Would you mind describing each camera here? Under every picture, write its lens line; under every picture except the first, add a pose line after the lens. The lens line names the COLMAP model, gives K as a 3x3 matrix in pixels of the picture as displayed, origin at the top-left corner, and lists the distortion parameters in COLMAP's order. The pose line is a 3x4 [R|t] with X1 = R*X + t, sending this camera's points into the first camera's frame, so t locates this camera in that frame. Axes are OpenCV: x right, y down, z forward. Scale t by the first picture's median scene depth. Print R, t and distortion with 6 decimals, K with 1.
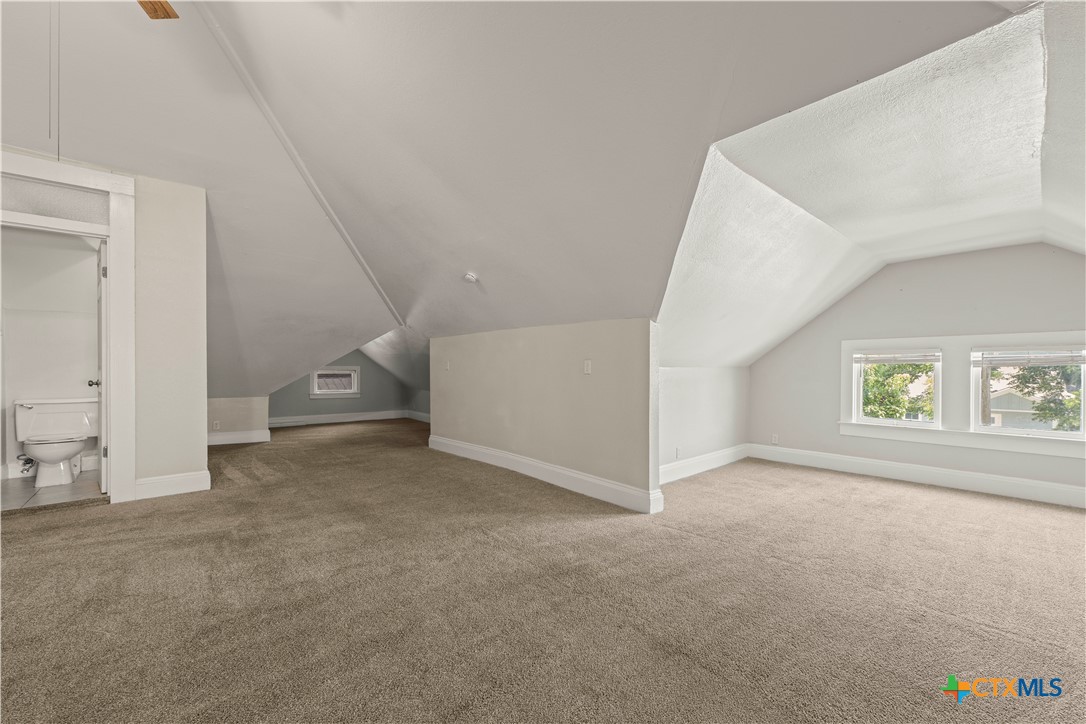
lens RADIAL K [[435.7, 0, 548.1], [0, 435.7, 369.7], [0, 0, 1]] dist [0.000534, -0.000210]
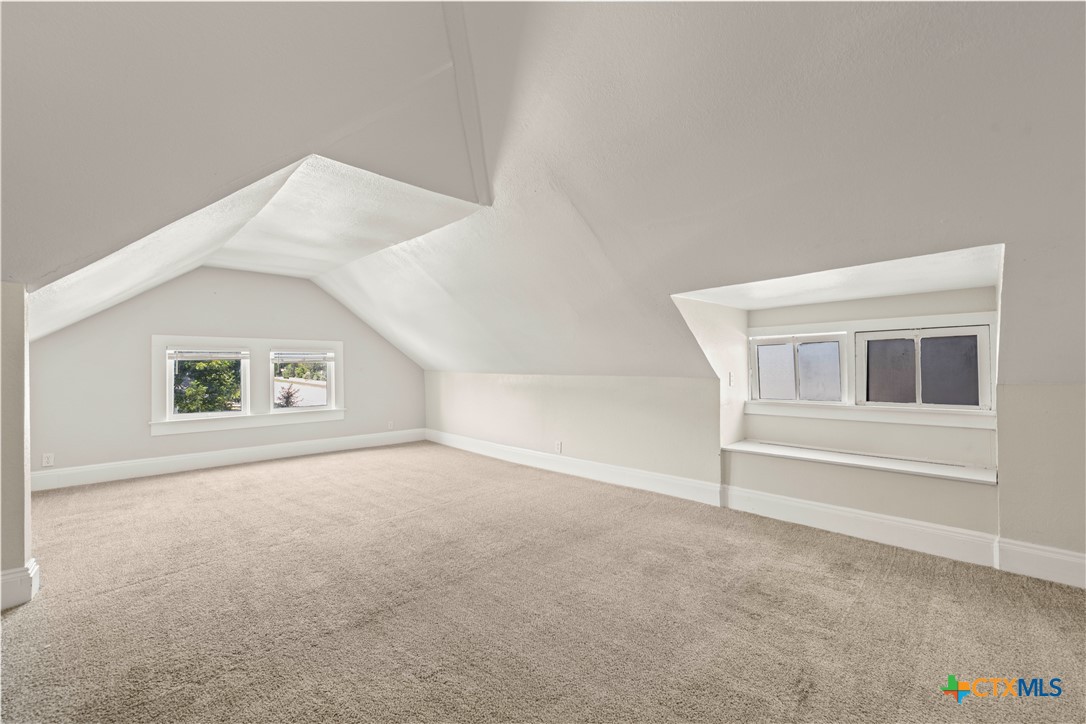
lens RADIAL K [[435.7, 0, 548.1], [0, 435.7, 369.7], [0, 0, 1]] dist [0.000534, -0.000210]
pose [[-0.066877, -0.013958, 0.997664, -0.426462], [0.001033, 0.999901, 0.014059, -0.006405], [-0.997761, 0.001971, -0.066856, 0.303654]]
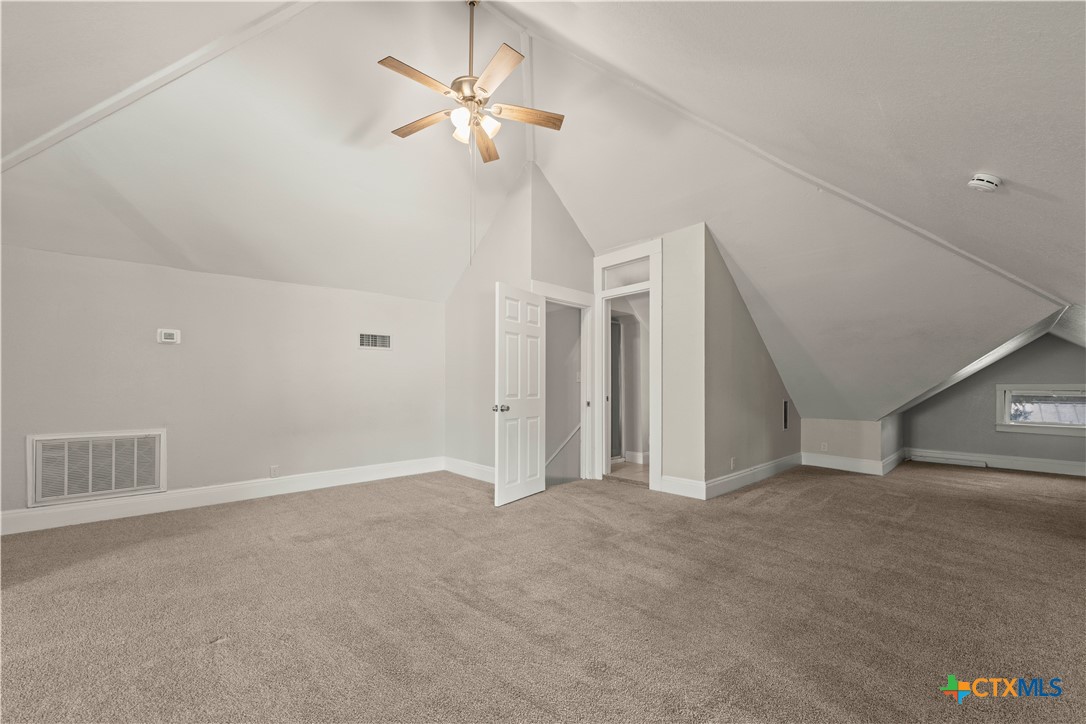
lens RADIAL K [[430.4, 0, 546.9], [0, 430.4, 382.8], [0, 0, 1]] dist [-0.000625, -0.000260]
pose [[0.039798, -0.014374, -0.999104, 0.308778], [-0.003272, 0.999889, -0.014515, 0.004377], [0.999202, 0.003846, 0.039747, 0.664835]]
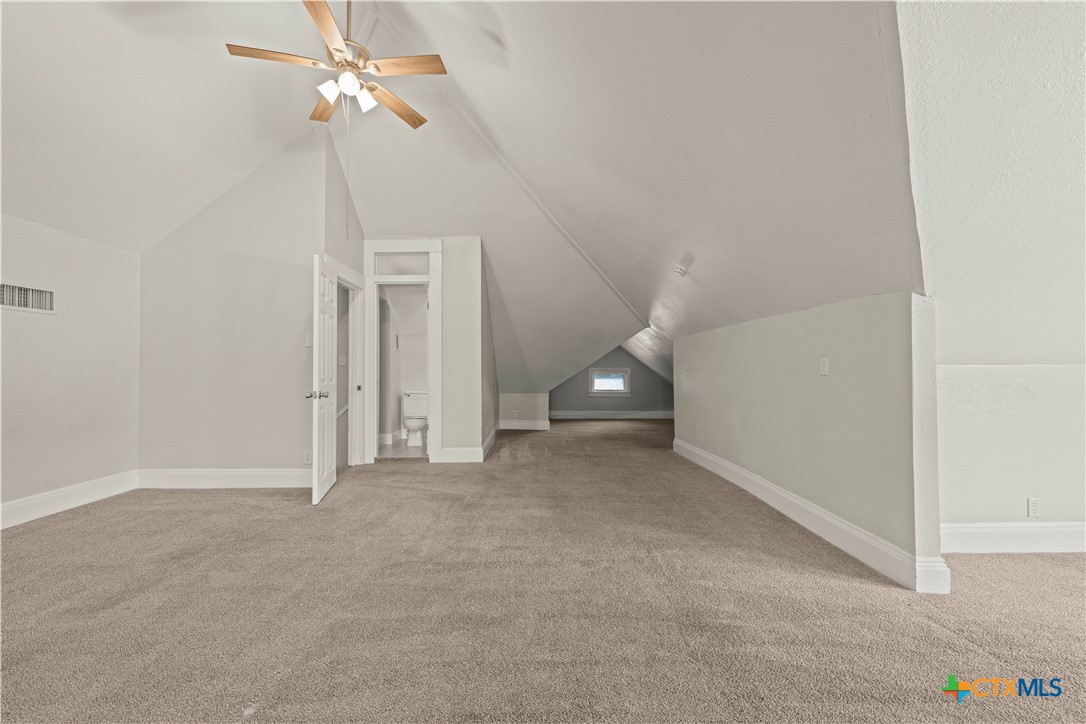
lens RADIAL K [[427.3, 0, 536.8], [0, 427.3, 360.8], [0, 0, 1]] dist [0.000312, -0.000064]
pose [[0.758581, -0.019011, -0.651302, 0.224778], [0.003433, 0.999677, -0.025182, 0.002101], [0.651570, 0.016867, 0.758401, 0.144962]]
